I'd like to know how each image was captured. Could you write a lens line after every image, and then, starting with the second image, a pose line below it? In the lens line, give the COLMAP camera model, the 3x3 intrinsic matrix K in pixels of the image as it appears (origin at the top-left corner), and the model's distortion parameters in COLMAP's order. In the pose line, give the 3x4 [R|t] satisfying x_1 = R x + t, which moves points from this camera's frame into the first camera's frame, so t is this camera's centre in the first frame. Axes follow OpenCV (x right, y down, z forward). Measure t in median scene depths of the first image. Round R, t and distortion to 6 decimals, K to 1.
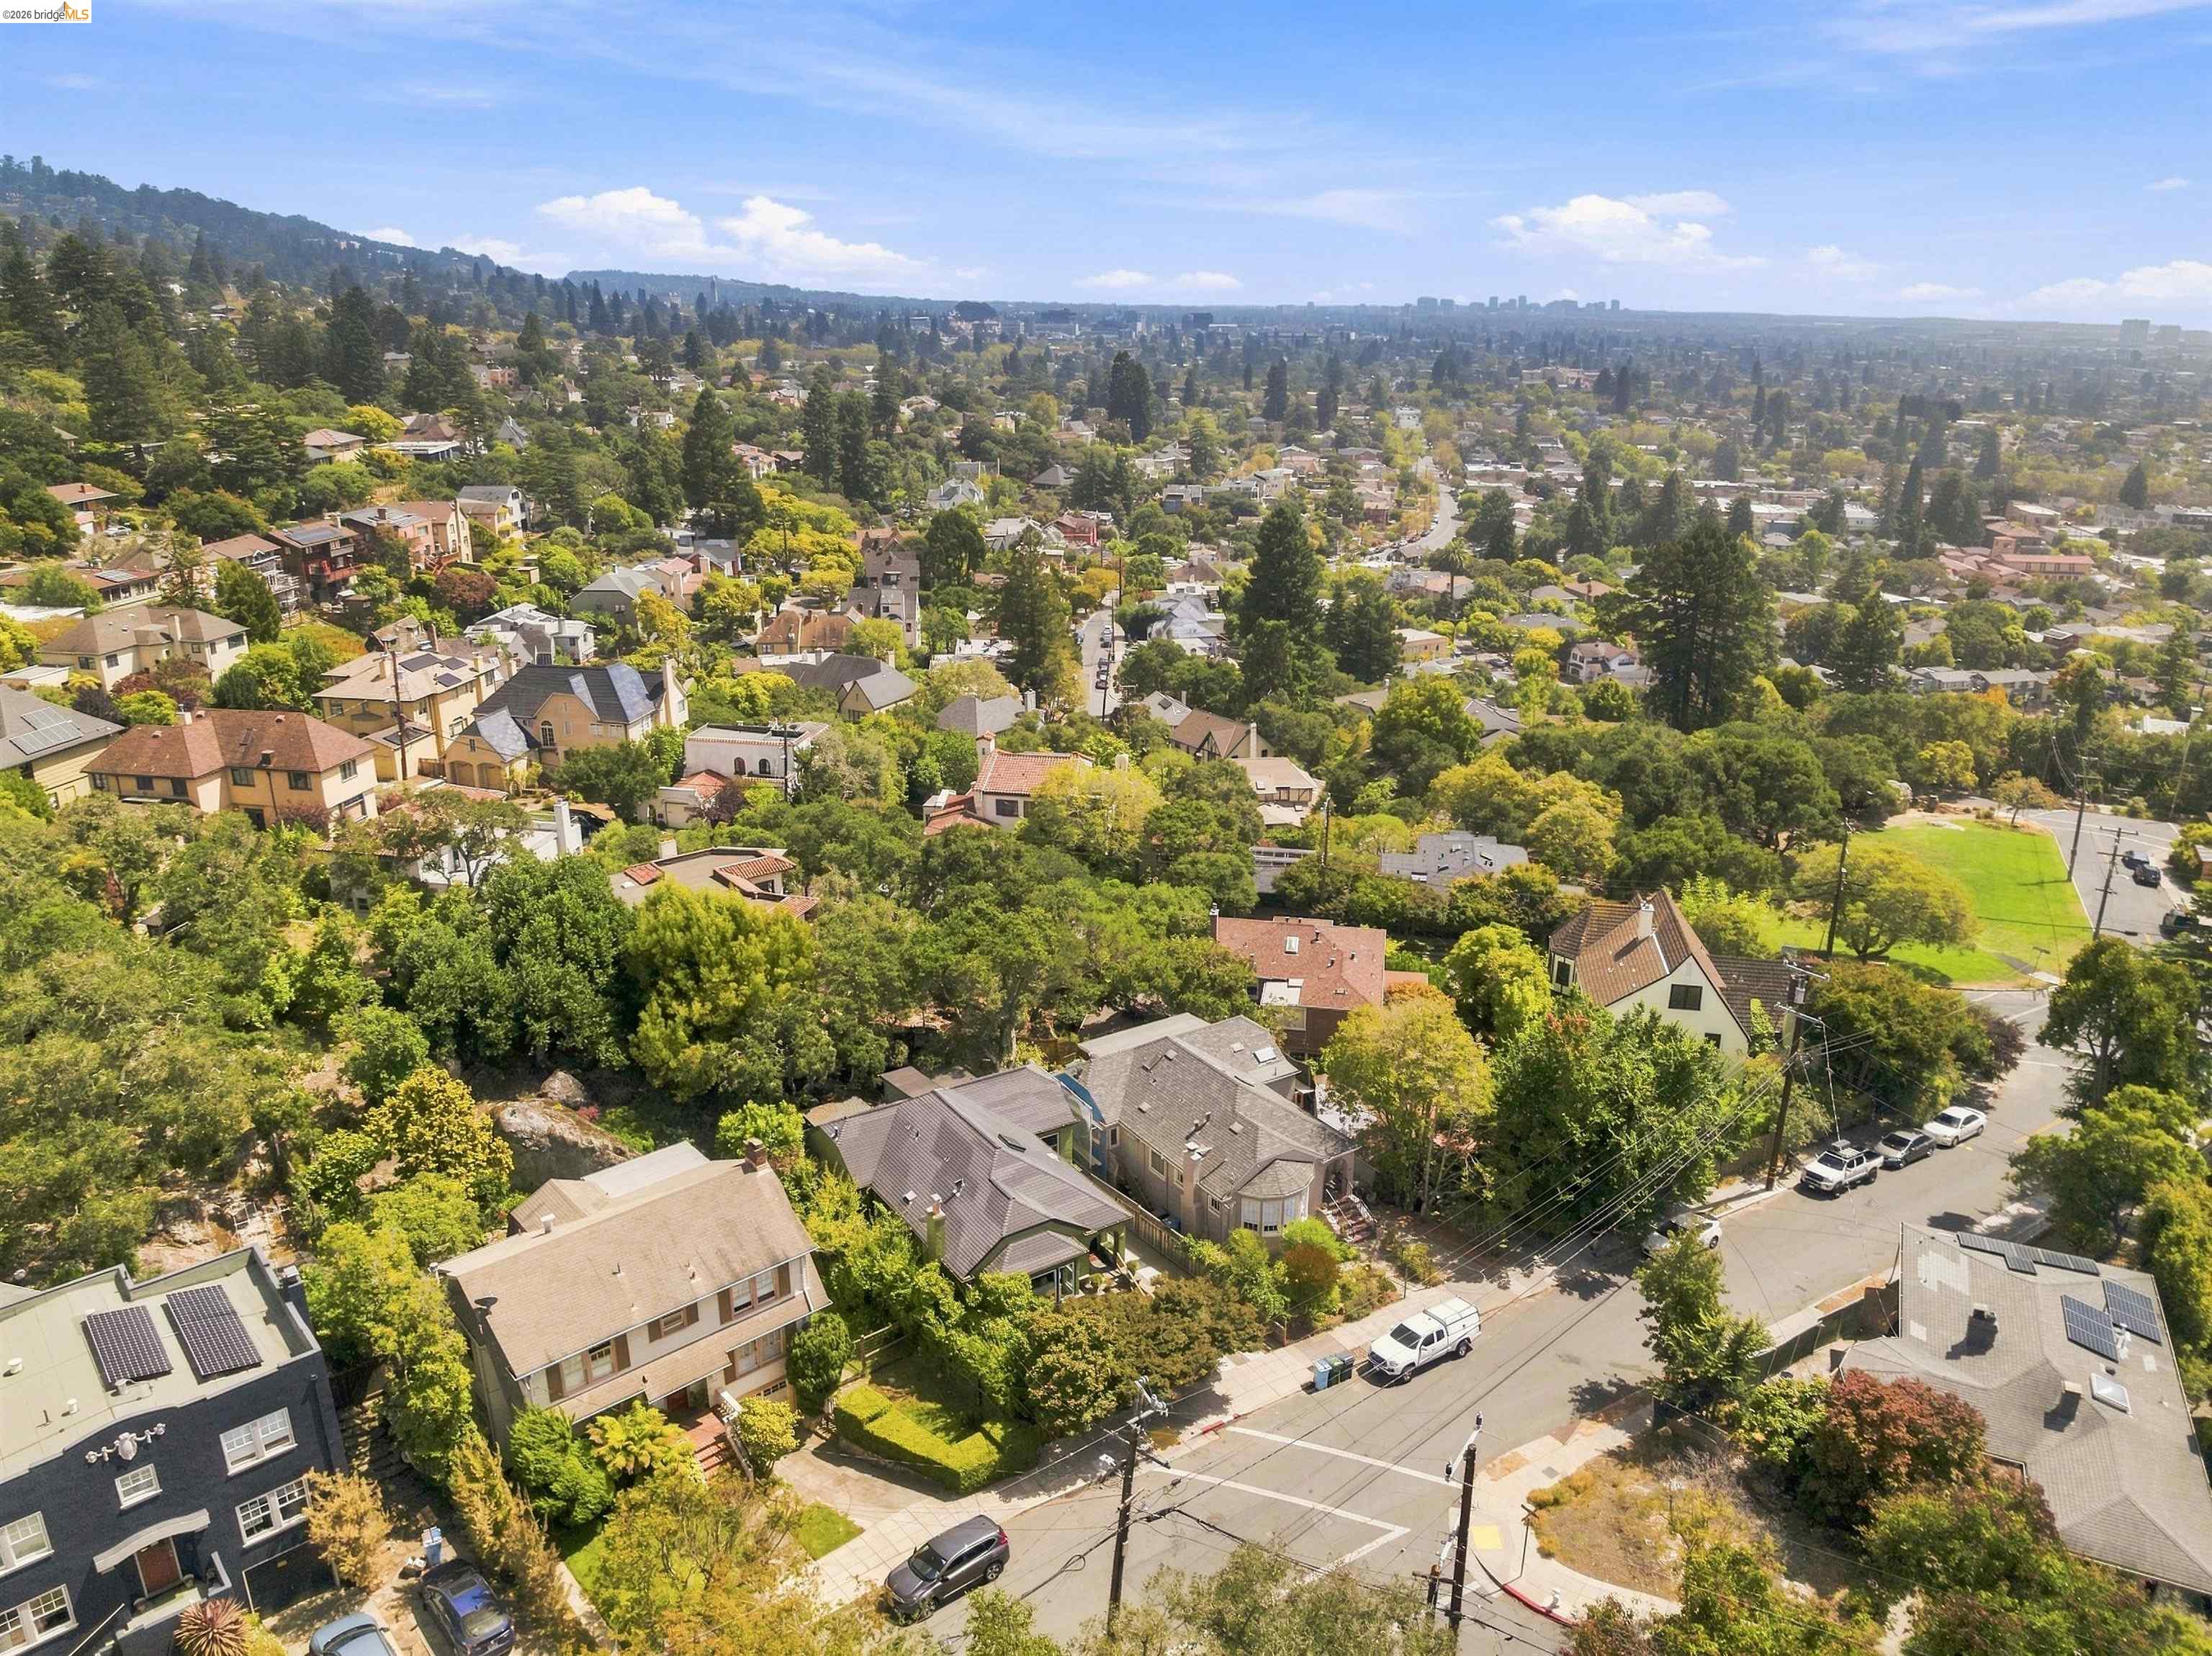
lens RADIAL K [[1547.4, 0, 1106.0], [0, 1547.4, 828.0], [0, 0, 1]] dist [-0.032755, -0.005323]
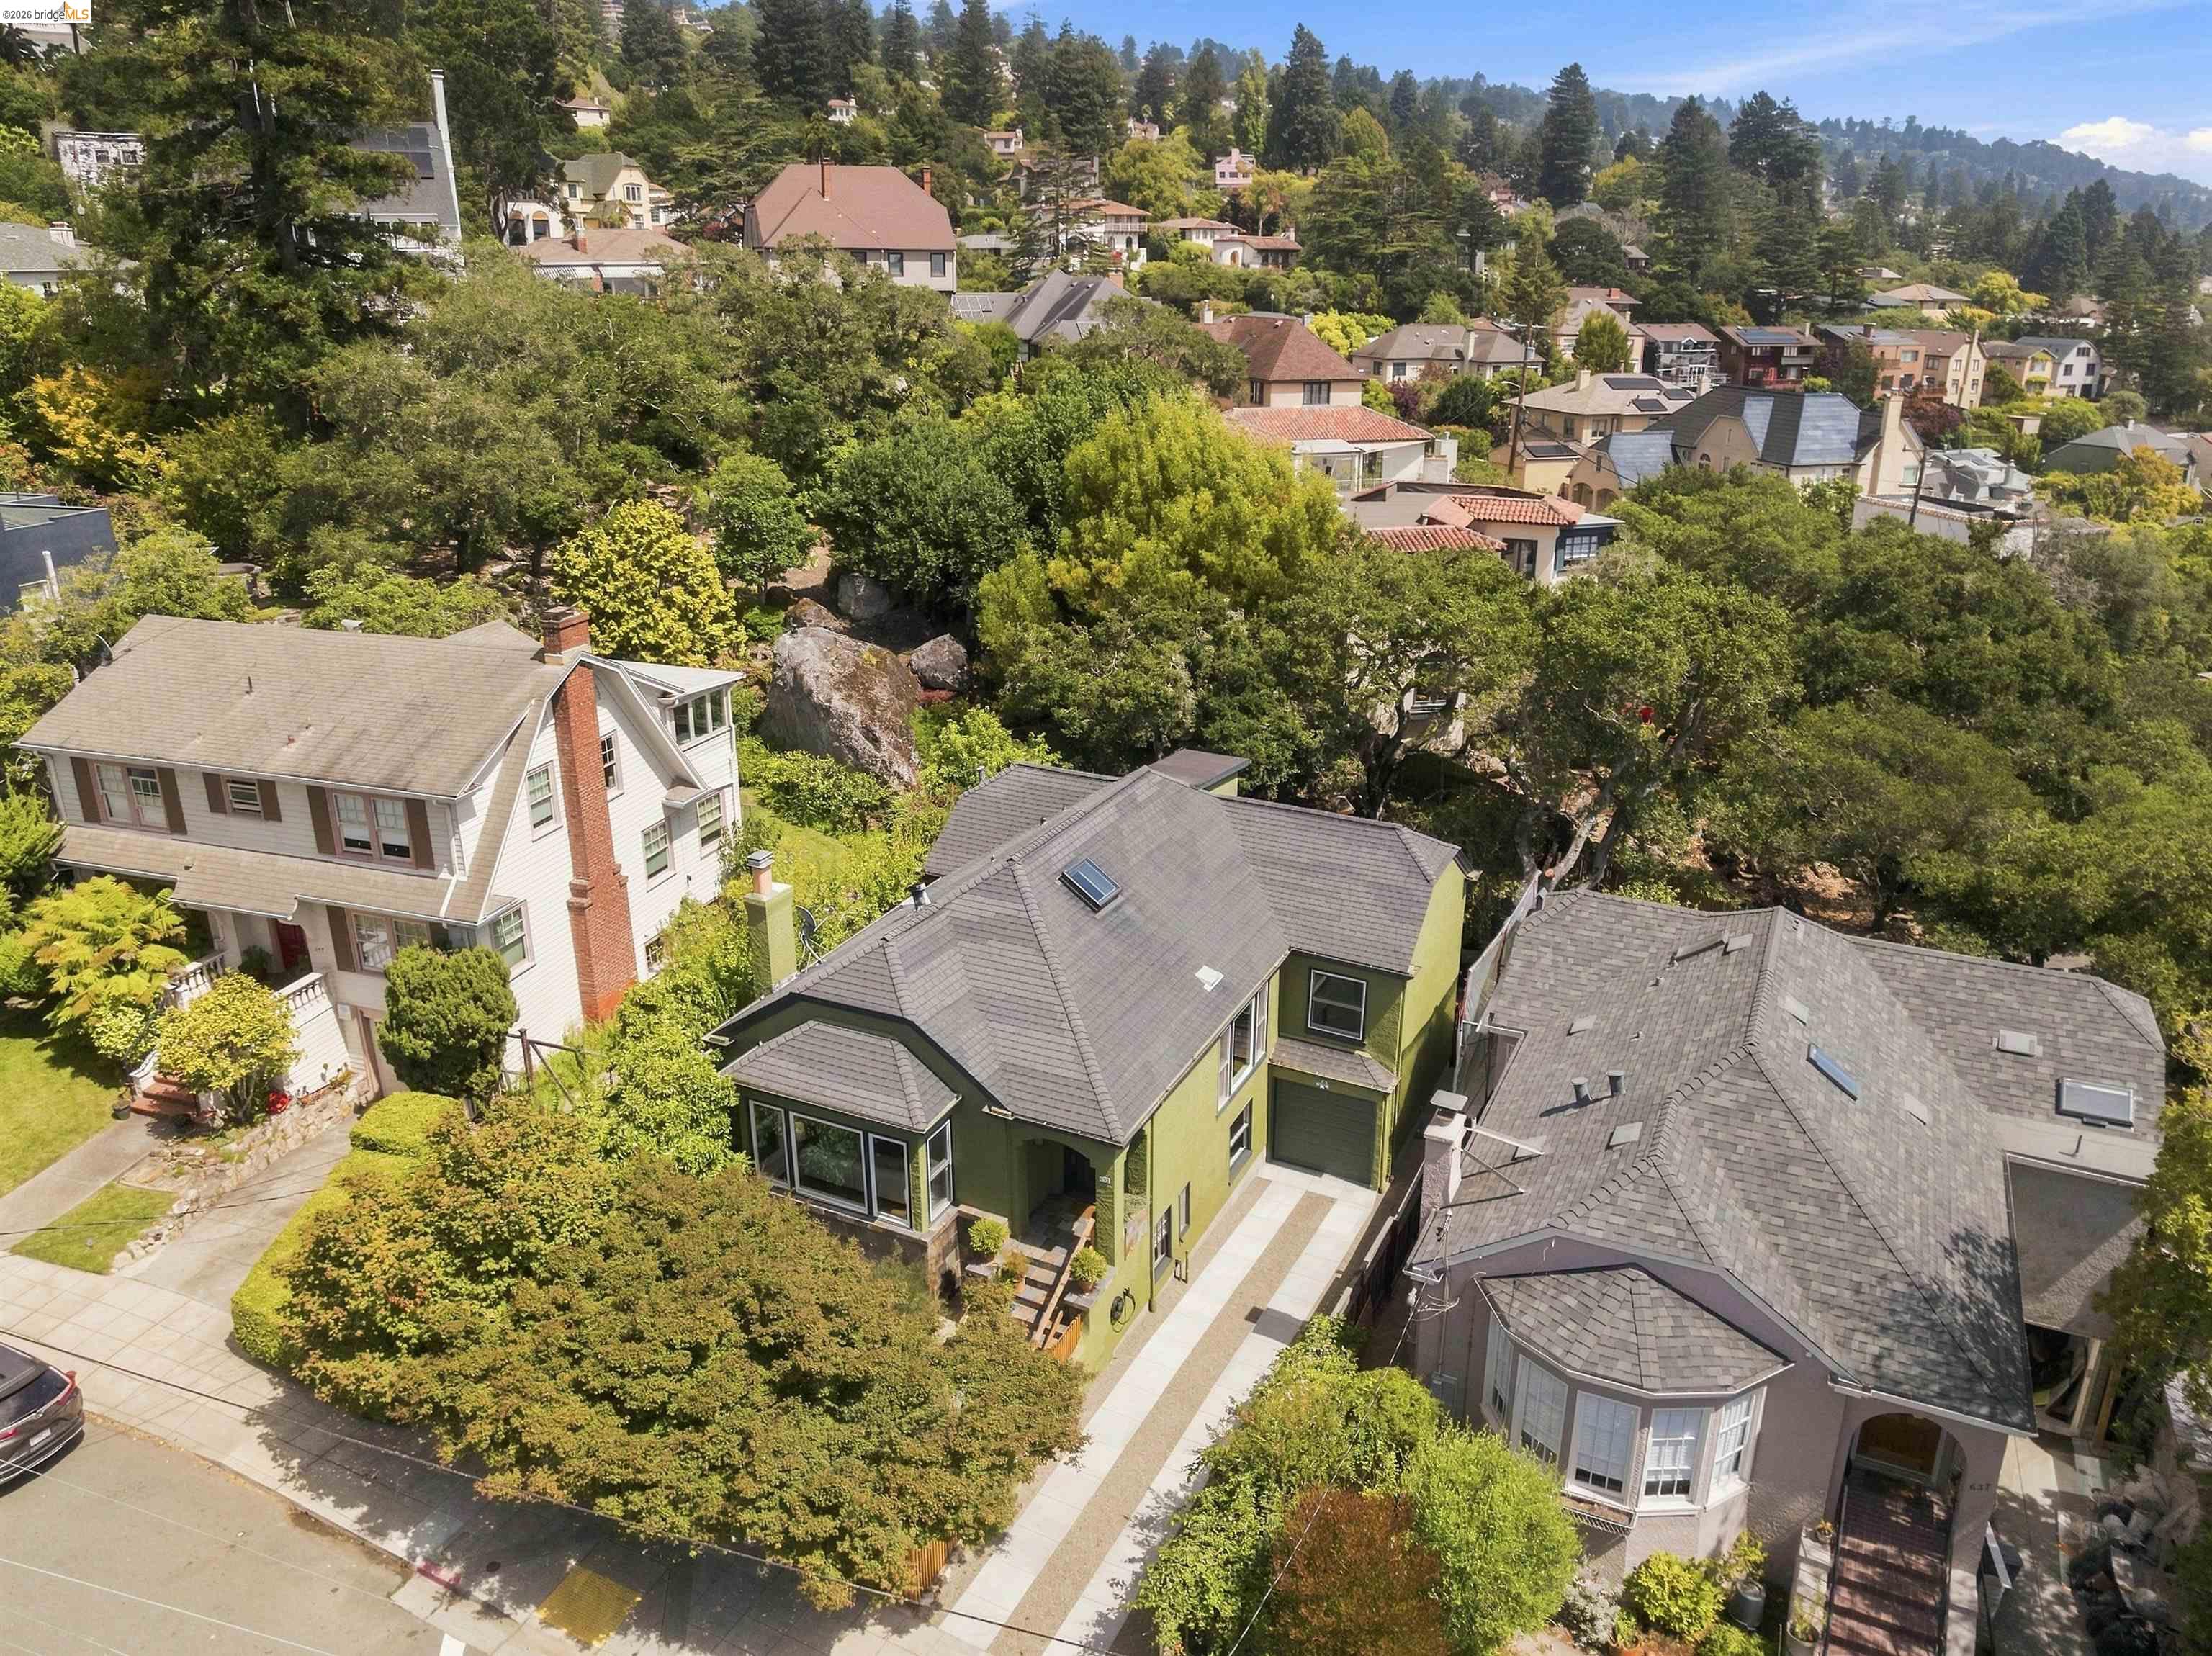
lens RADIAL K [[1547.4, 0, 1106.0], [0, 1547.4, 828.0], [0, 0, 1]] dist [-0.032755, -0.005323]
pose [[0.509665, 0.291707, -0.809412, 0.339998], [-0.276798, 0.946347, 0.166766, 0.138514], [0.814632, 0.139049, 0.563064, 0.900100]]
